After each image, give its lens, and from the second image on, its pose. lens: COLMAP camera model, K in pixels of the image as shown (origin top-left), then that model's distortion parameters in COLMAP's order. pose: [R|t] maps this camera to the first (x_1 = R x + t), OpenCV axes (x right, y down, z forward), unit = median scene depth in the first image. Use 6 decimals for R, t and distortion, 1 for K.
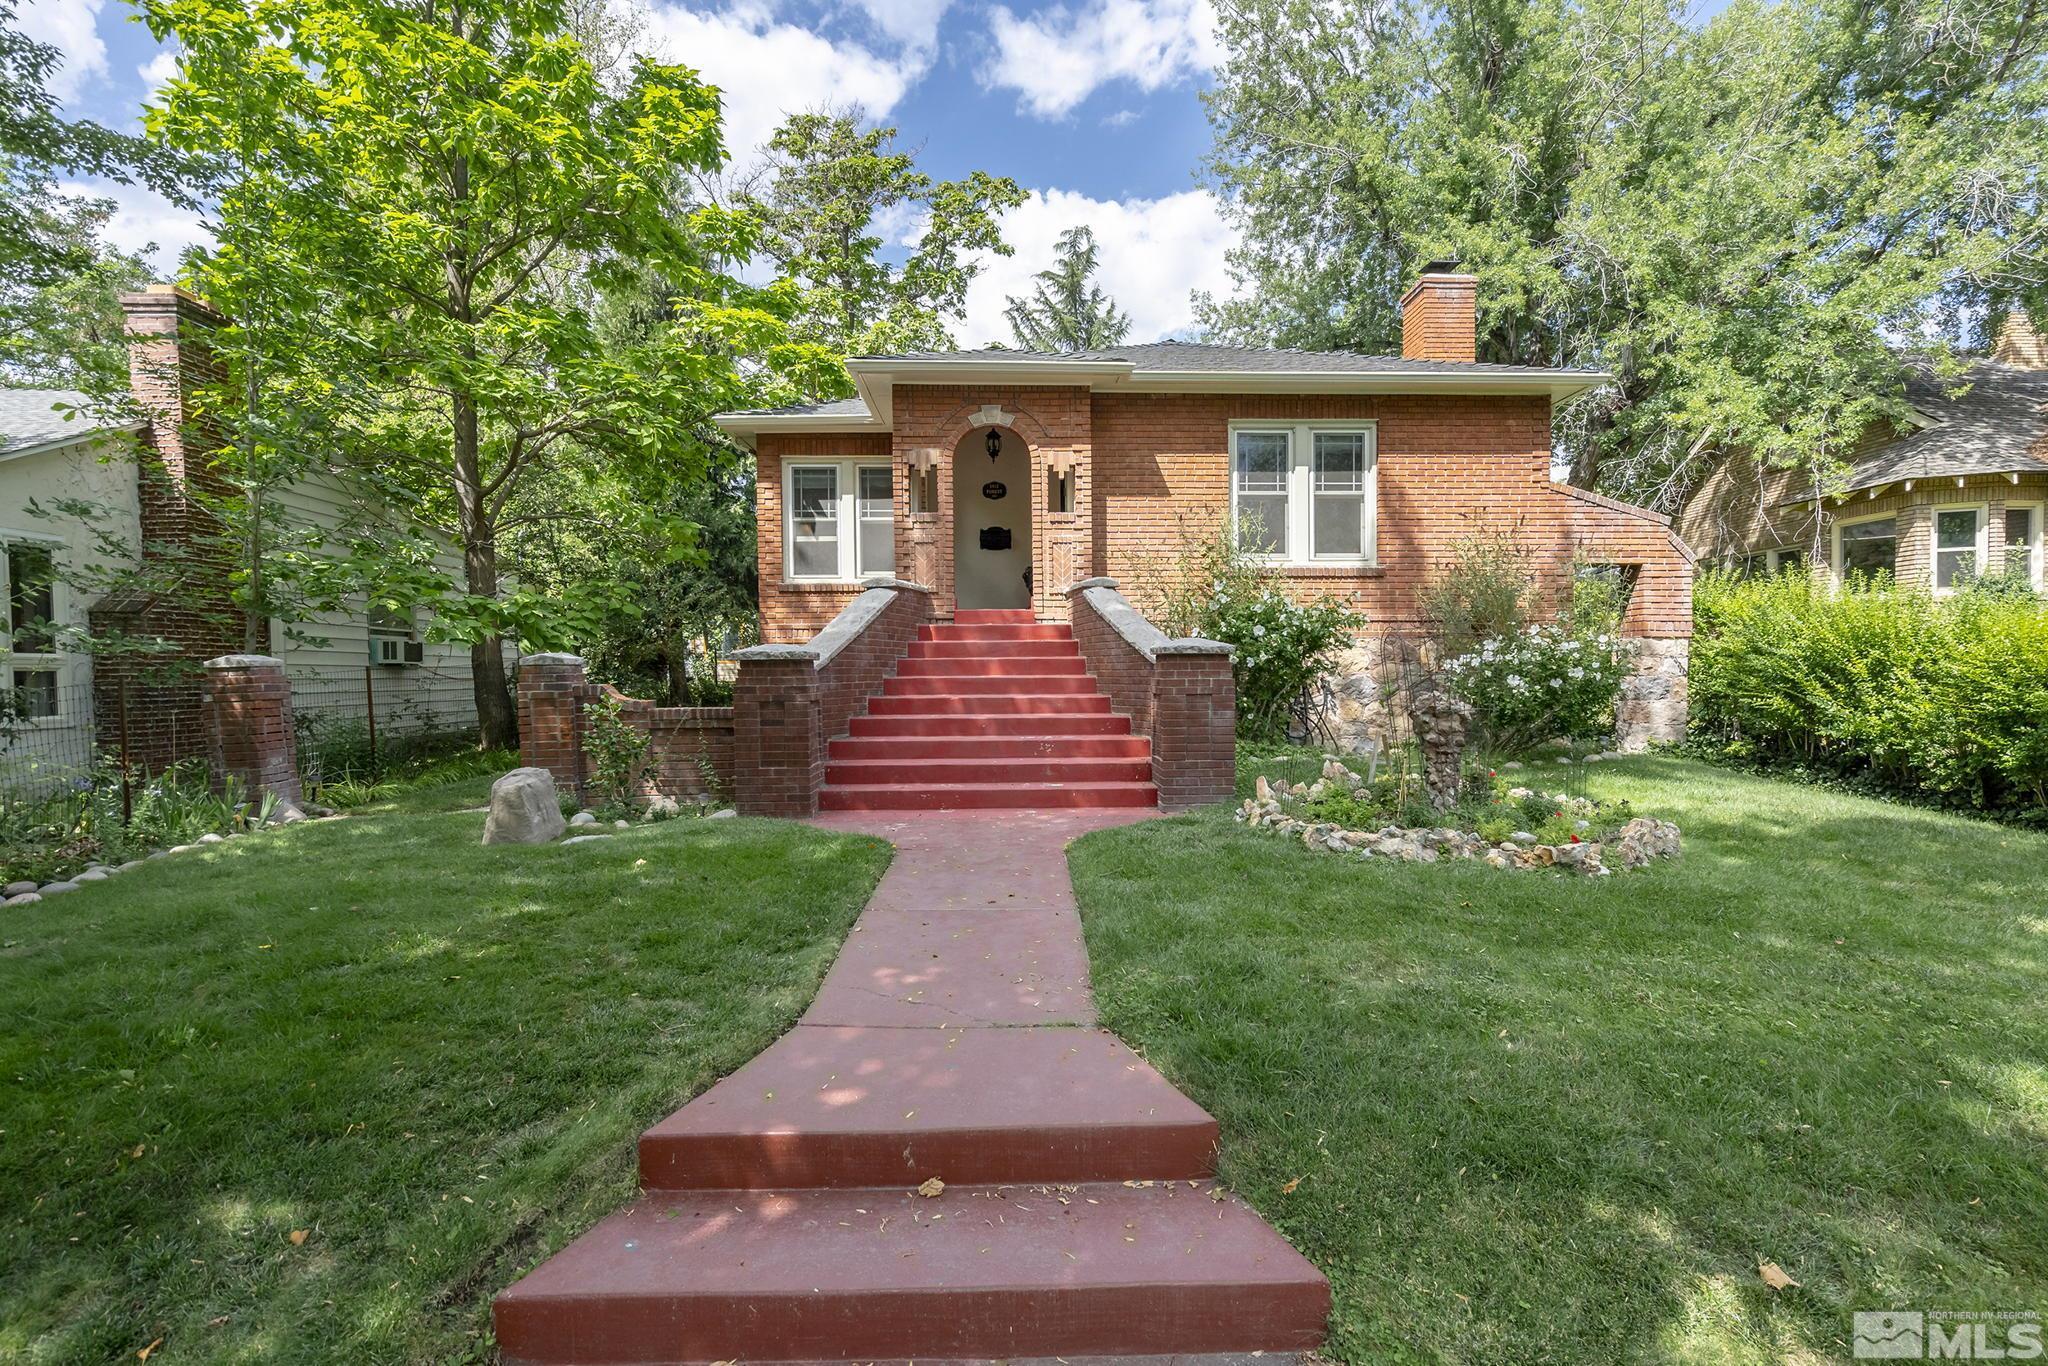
lens RADIAL K [[1047.5, 0, 1024.0], [0, 1047.5, 683.0], [0, 0, 1]] dist [0.001191, 0.000476]
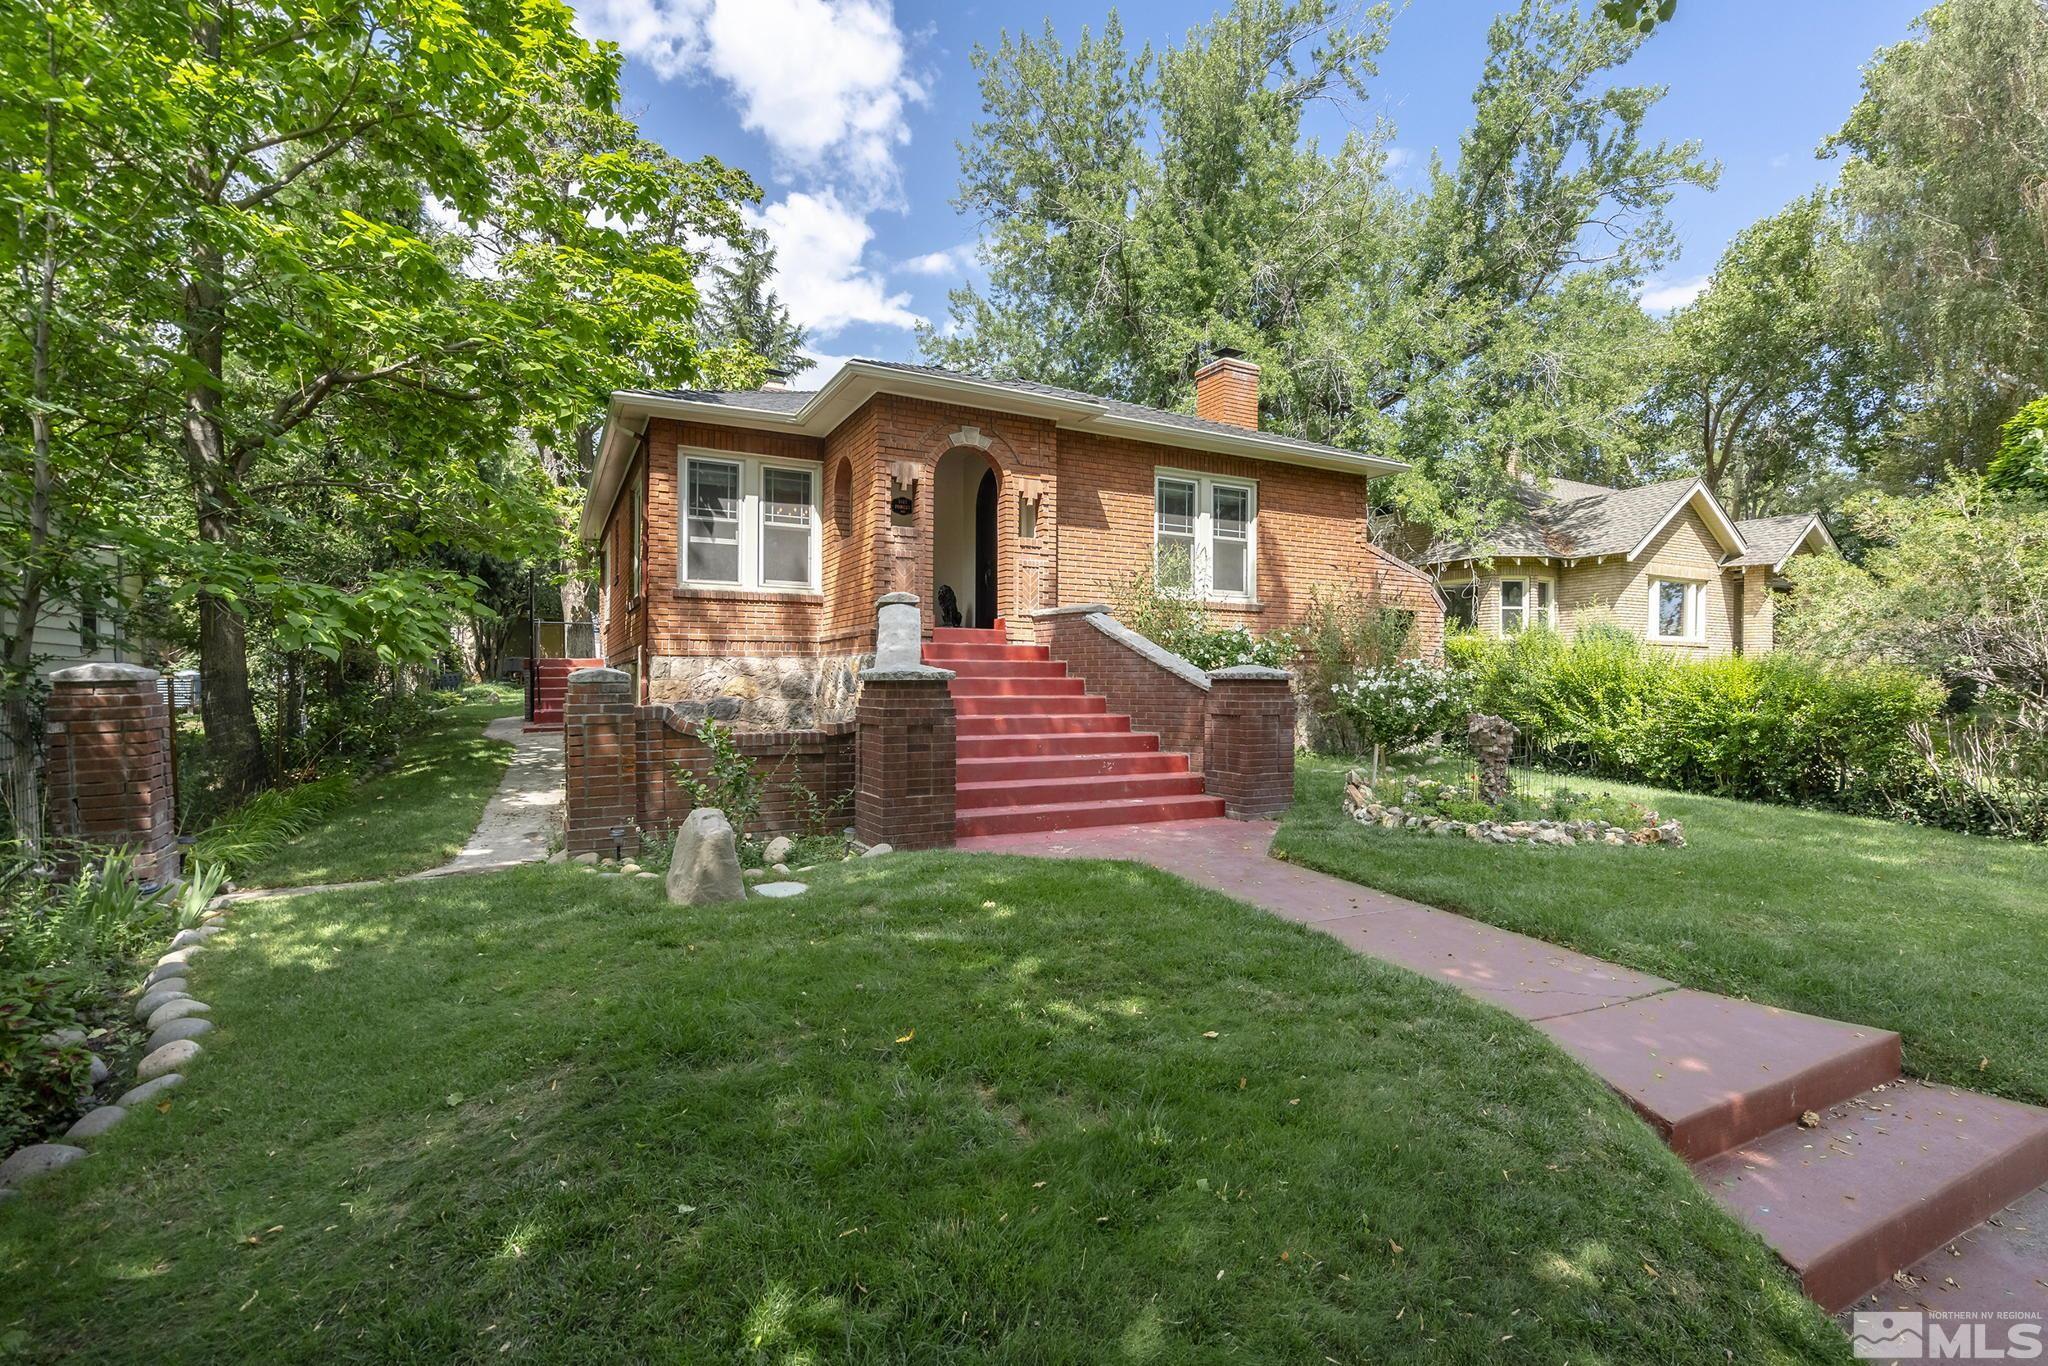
lens RADIAL K [[1039.5, 0, 1030.1], [0, 1039.5, 656.8], [0, 0, 1]] dist [-0.000385, 0.001043]
pose [[0.875736, 0.022140, 0.482283, -0.449545], [-0.005263, 0.999326, -0.036318, -0.007432], [-0.482762, 0.029267, 0.875262, 0.100030]]
